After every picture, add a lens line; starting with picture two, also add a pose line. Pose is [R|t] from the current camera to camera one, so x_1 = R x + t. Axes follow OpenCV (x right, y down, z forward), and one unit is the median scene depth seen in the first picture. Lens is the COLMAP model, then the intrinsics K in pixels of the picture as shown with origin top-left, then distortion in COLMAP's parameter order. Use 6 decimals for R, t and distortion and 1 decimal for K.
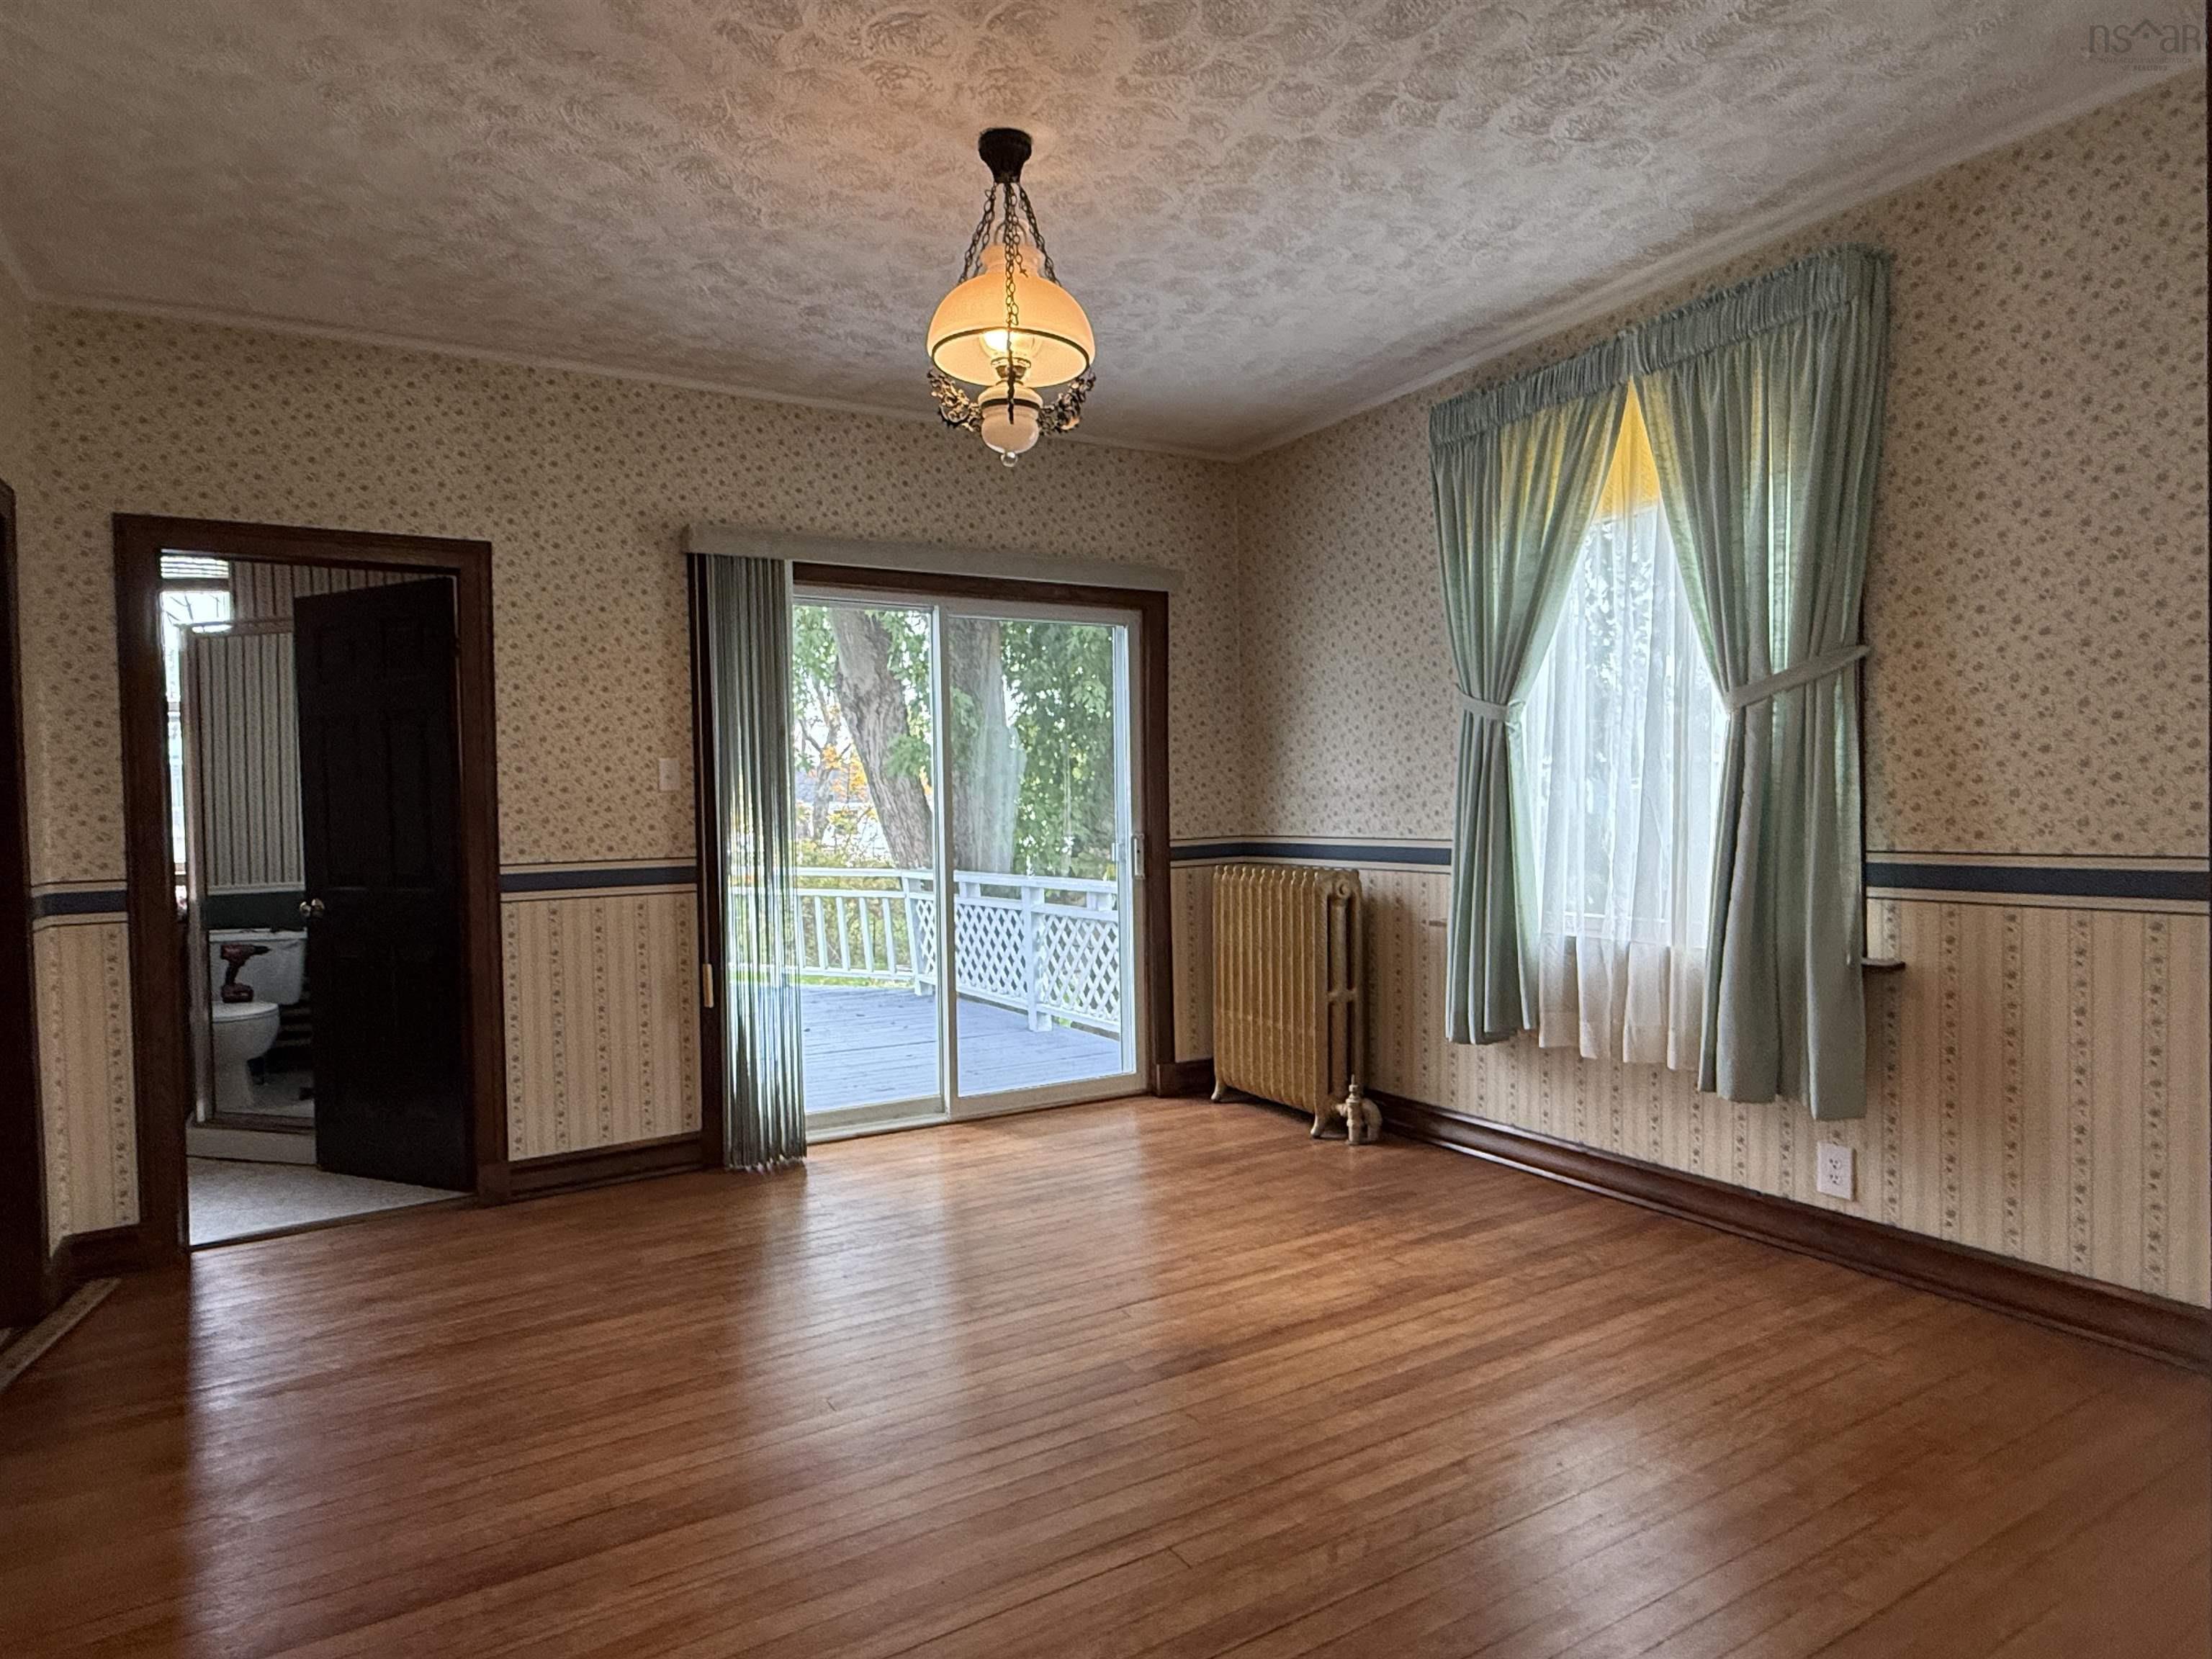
lens RADIAL K [[1253.3, 0, 1095.0], [0, 1253.3, 827.7], [0, 0, 1]] dist [0.003170, 0.000924]
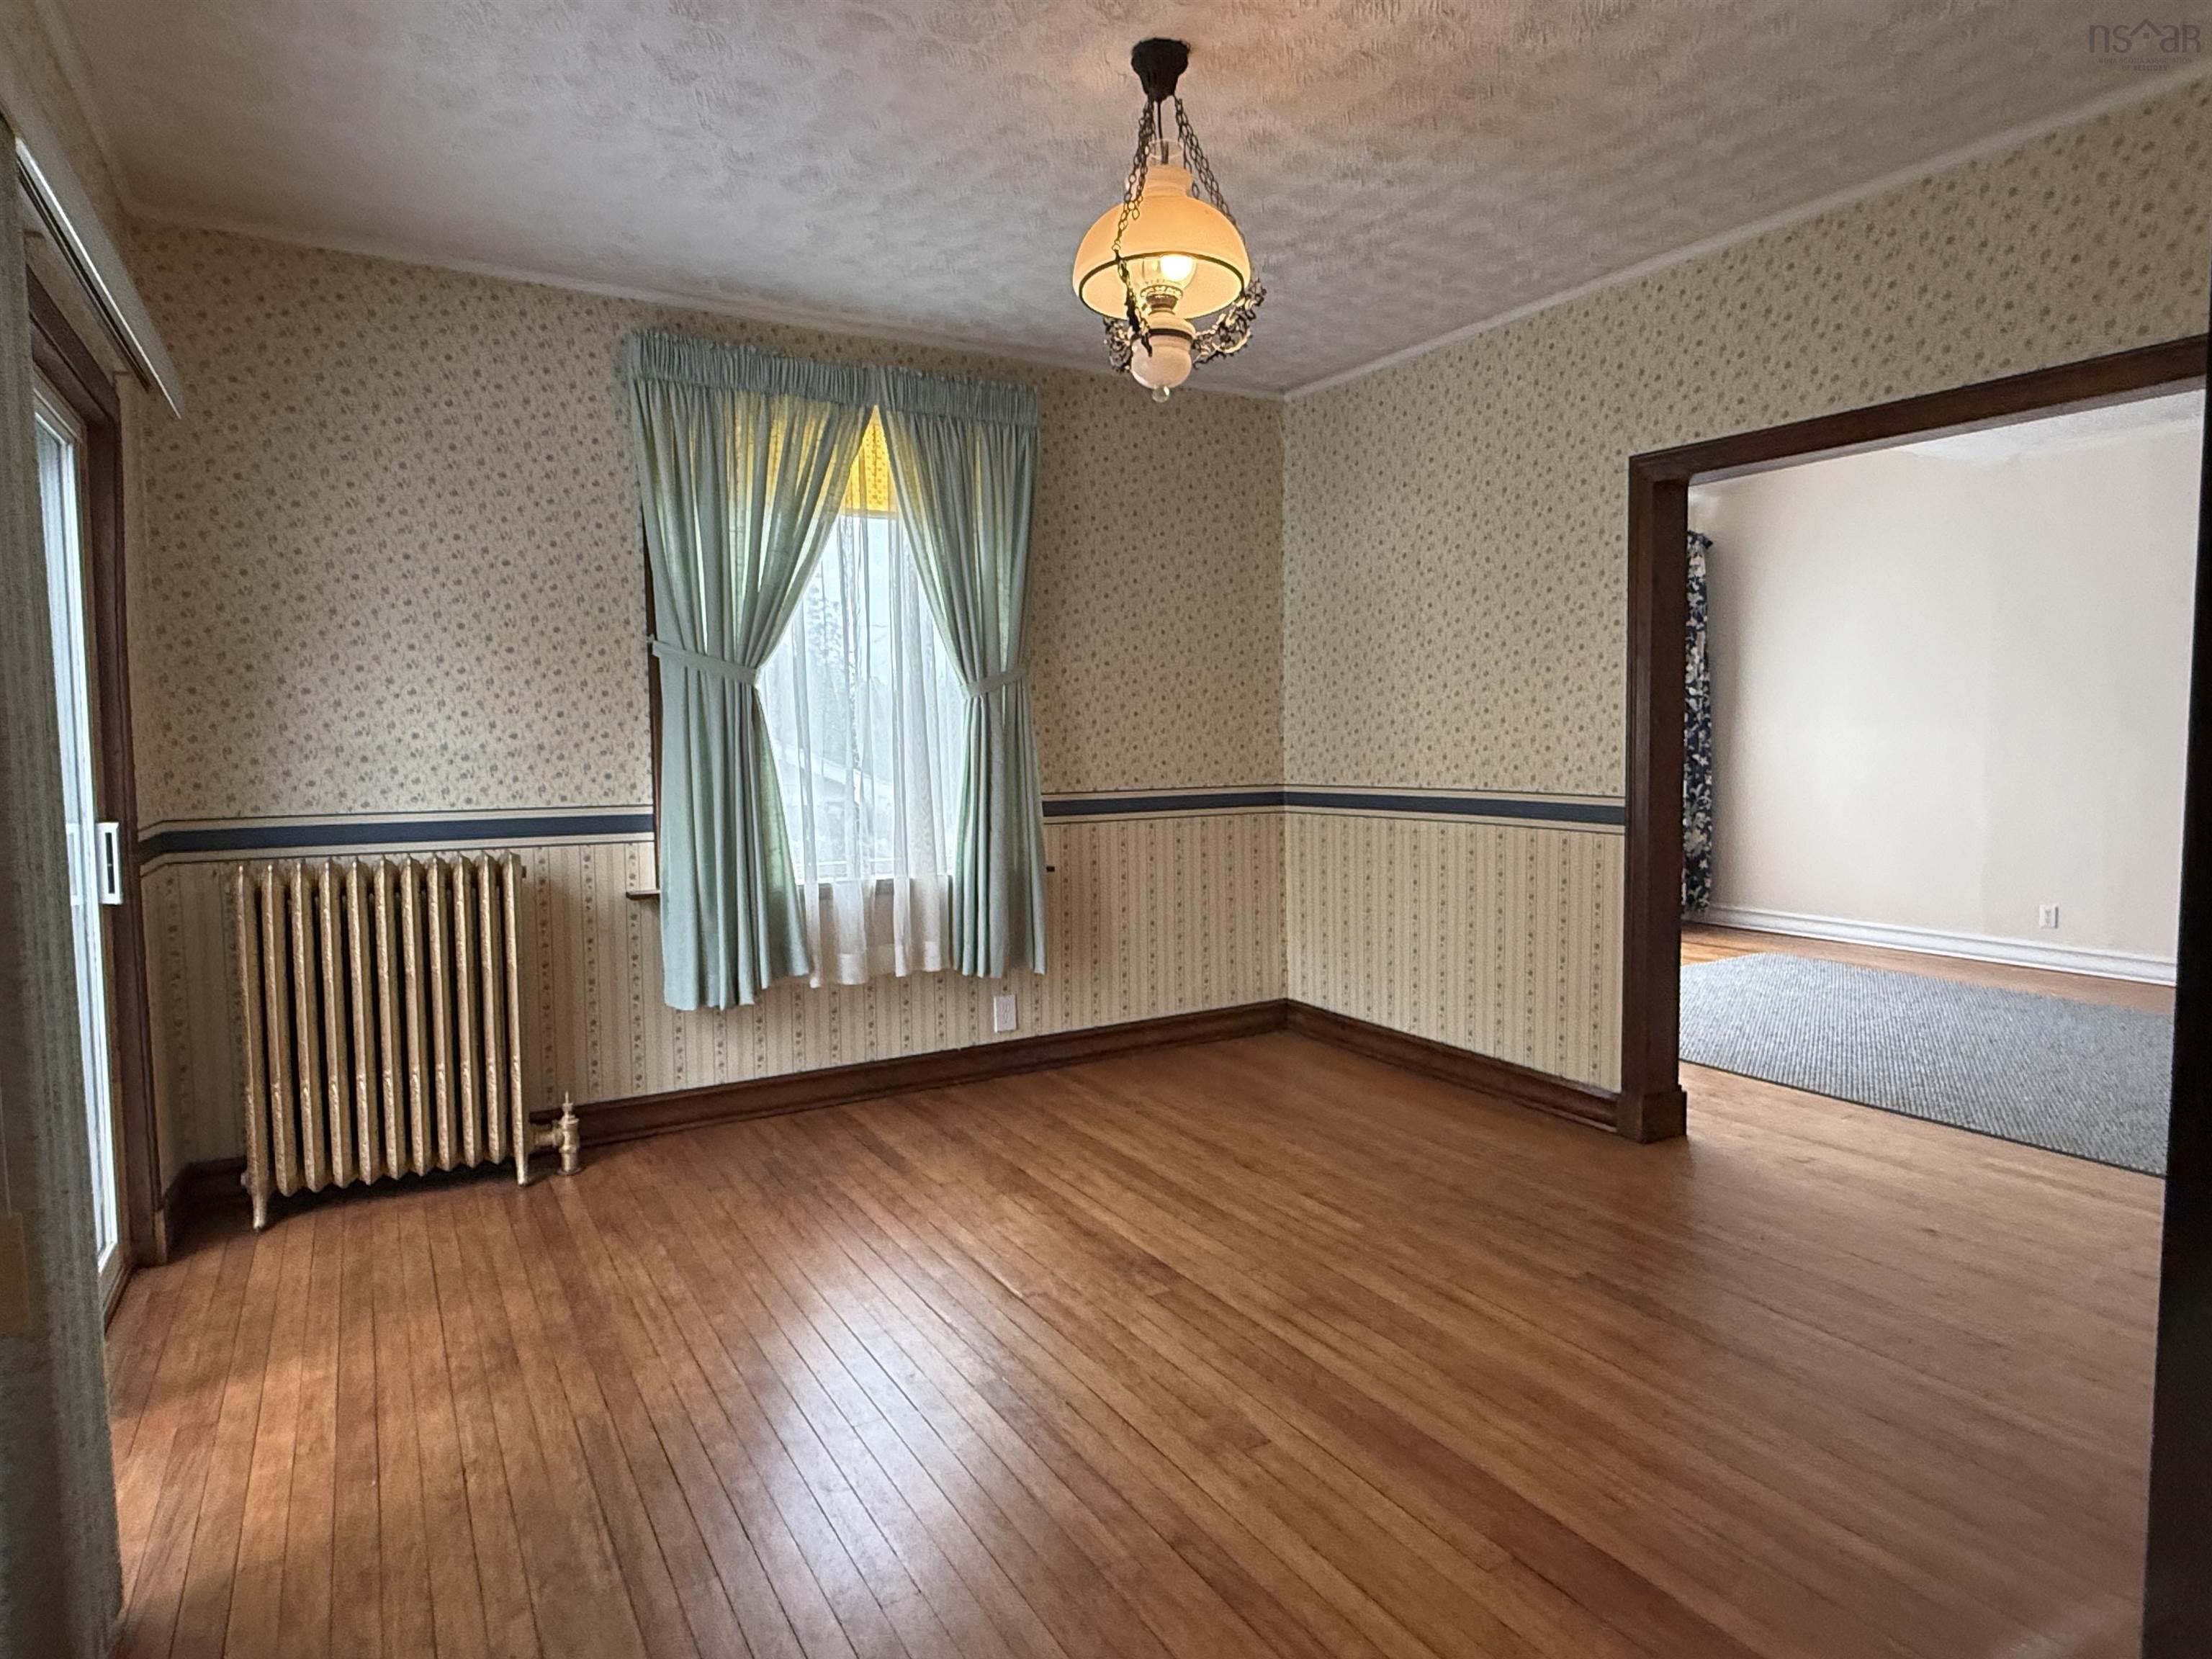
lens RADIAL K [[1253.3, 0, 1095.0], [0, 1253.3, 827.7], [0, 0, 1]] dist [0.003170, 0.000924]
pose [[-0.005202, -0.050253, 0.998723, -0.761991], [0.028981, 0.998309, 0.050383, -0.012712], [-0.999566, 0.029206, -0.003737, 0.791751]]
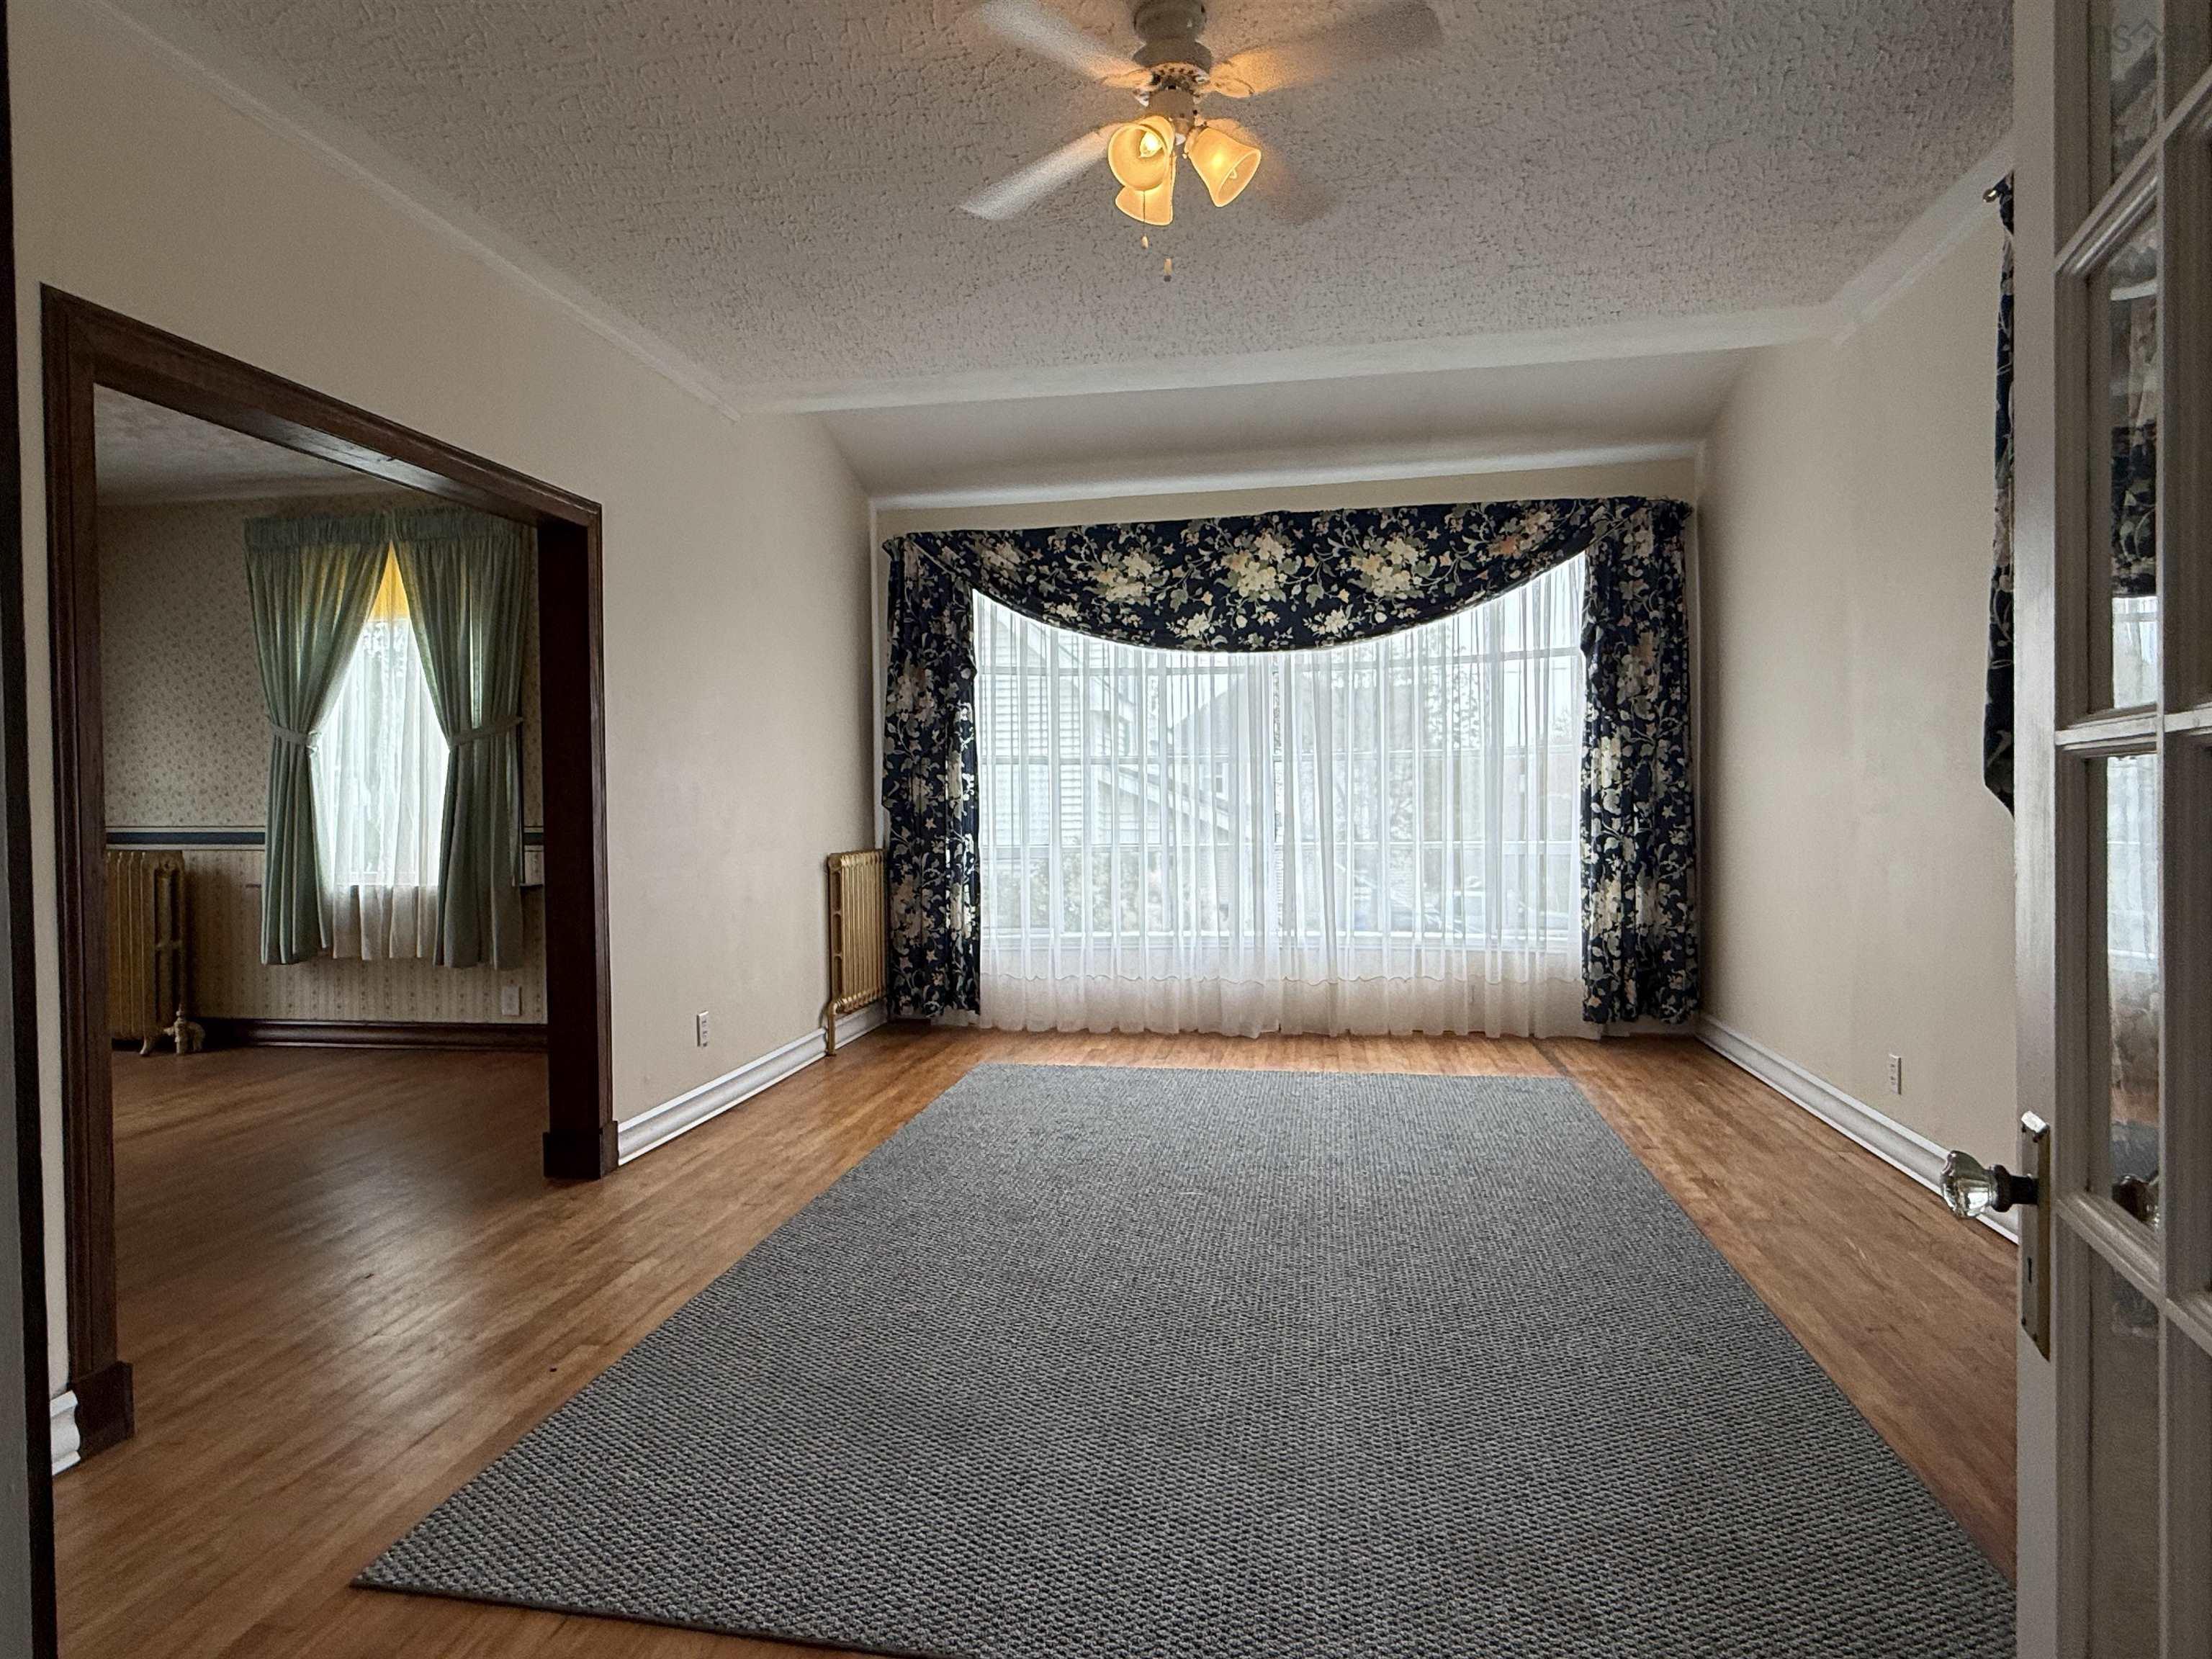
lens RADIAL K [[1253.3, 0, 1095.0], [0, 1253.3, 827.7], [0, 0, 1]] dist [0.003170, 0.000924]
pose [[0.639885, -0.004706, 0.768456, -0.238693], [0.010084, 0.999947, -0.002274, 0.028715], [-0.768405, 0.009205, 0.639898, -0.731066]]
